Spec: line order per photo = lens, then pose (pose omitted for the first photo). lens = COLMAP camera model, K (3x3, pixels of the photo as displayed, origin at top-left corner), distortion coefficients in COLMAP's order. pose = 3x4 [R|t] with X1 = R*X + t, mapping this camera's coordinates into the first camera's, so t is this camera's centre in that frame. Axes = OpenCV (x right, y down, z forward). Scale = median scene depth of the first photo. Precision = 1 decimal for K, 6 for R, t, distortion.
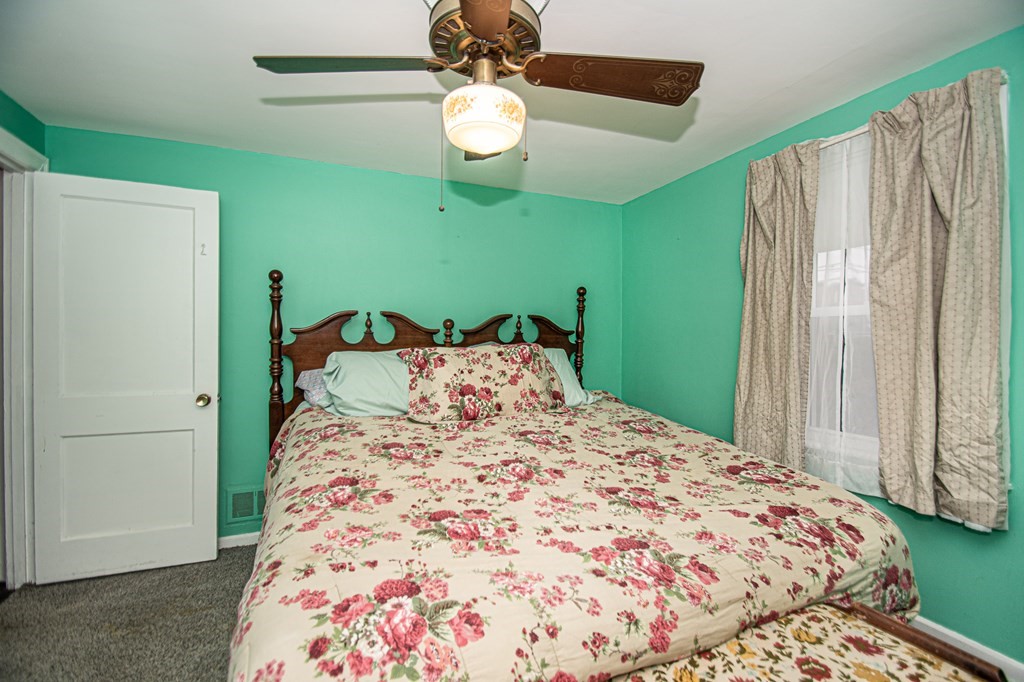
lens RADIAL K [[459.5, 0, 512.0], [0, 459.5, 341.0], [0, 0, 1]] dist [-0.014273, -0.000441]
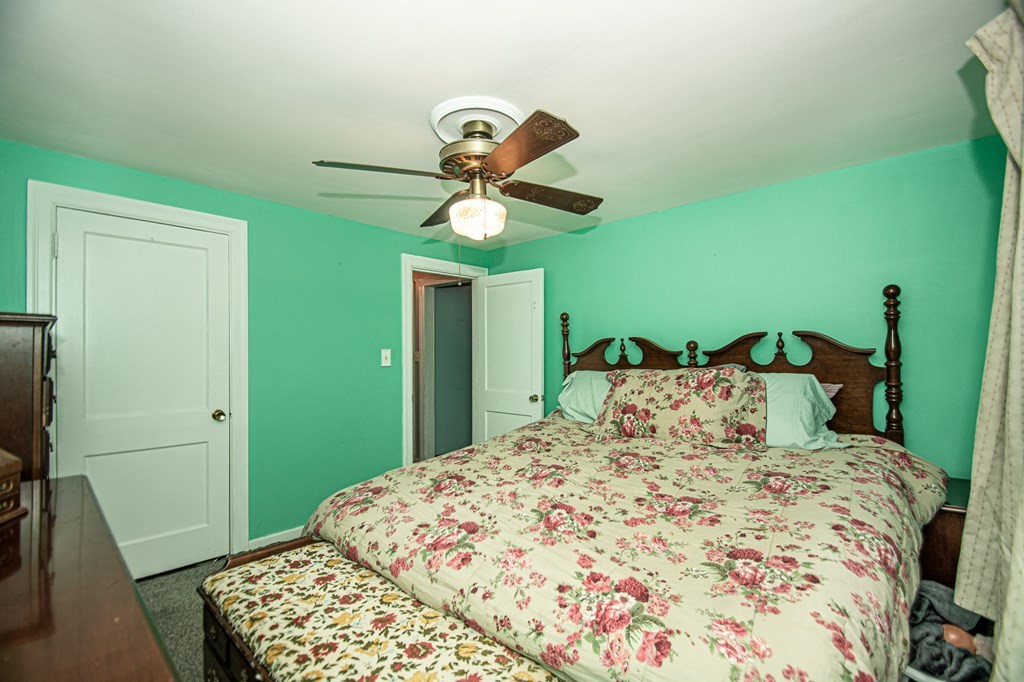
lens RADIAL K [[466.5, 0, 509.4], [0, 466.5, 350.7], [0, 0, 1]] dist [-0.000705, -0.000155]
pose [[0.416989, -0.016950, -0.908754, 0.704667], [-0.006459, 0.999746, -0.021611, -0.002731], [0.908889, 0.014881, 0.416773, 0.270961]]
